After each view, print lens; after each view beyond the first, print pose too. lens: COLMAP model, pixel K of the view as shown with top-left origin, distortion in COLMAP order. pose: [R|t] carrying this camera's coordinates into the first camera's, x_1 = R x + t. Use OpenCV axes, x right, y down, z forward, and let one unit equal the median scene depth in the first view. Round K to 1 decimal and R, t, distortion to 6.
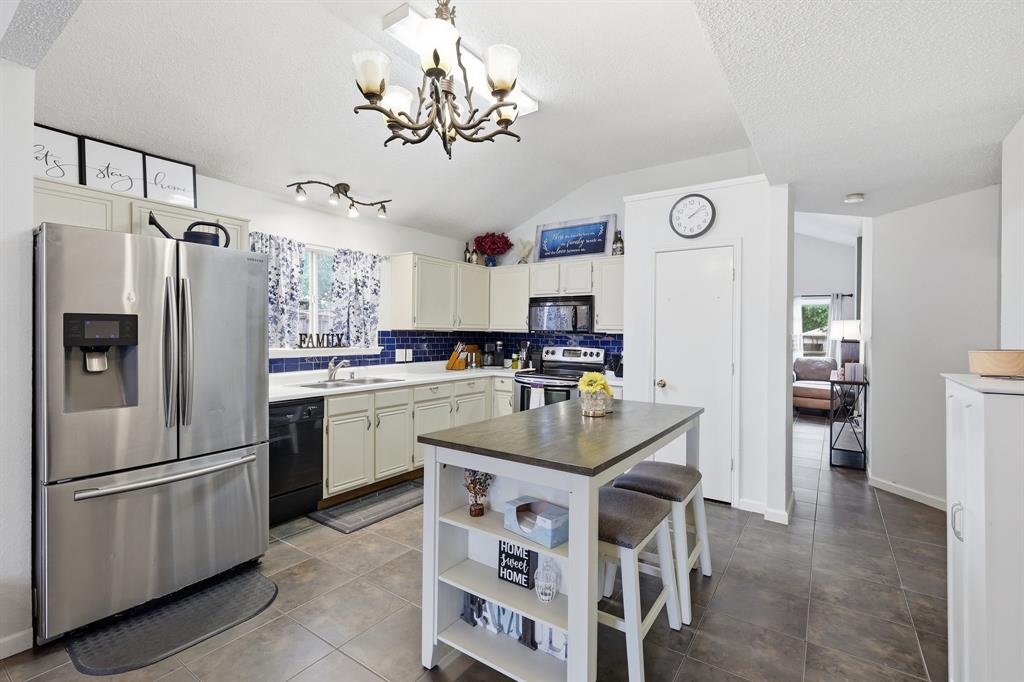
lens RADIAL K [[457.9, 0, 512.6], [0, 457.9, 328.9], [0, 0, 1]] dist [0.014348, 0.000179]
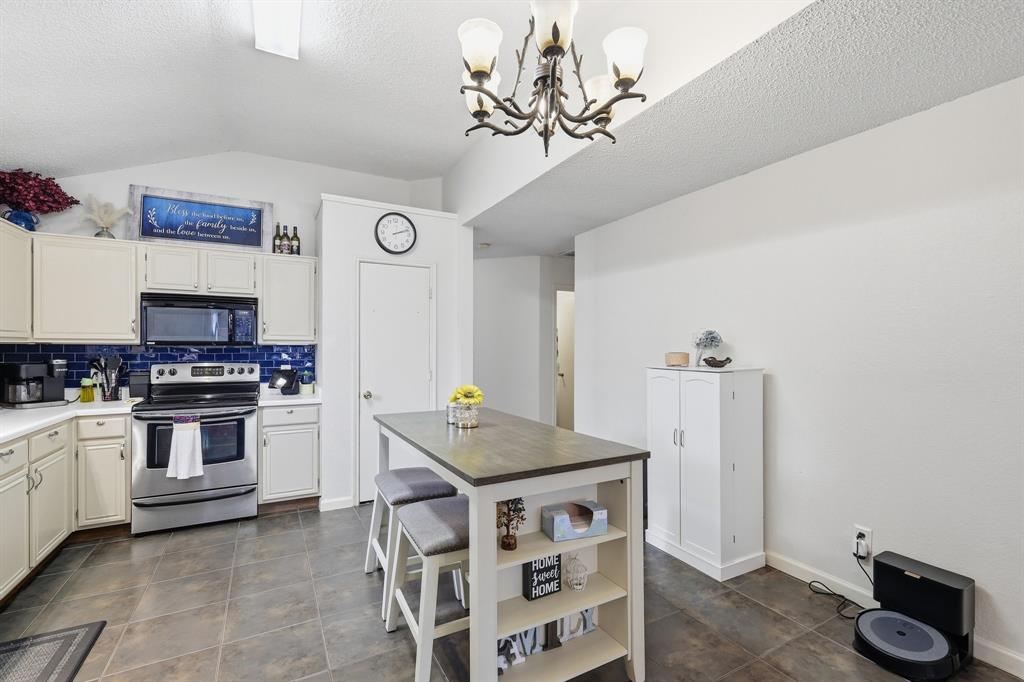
lens RADIAL K [[454.9, 0, 512.0], [0, 454.9, 341.0], [0, 0, 1]] dist [0.003136, 0.000281]
pose [[0.440367, -0.000561, 0.897818, -0.334104], [-0.006196, 0.999974, 0.003663, -0.002723], [-0.897797, -0.007176, 0.440352, 0.227749]]
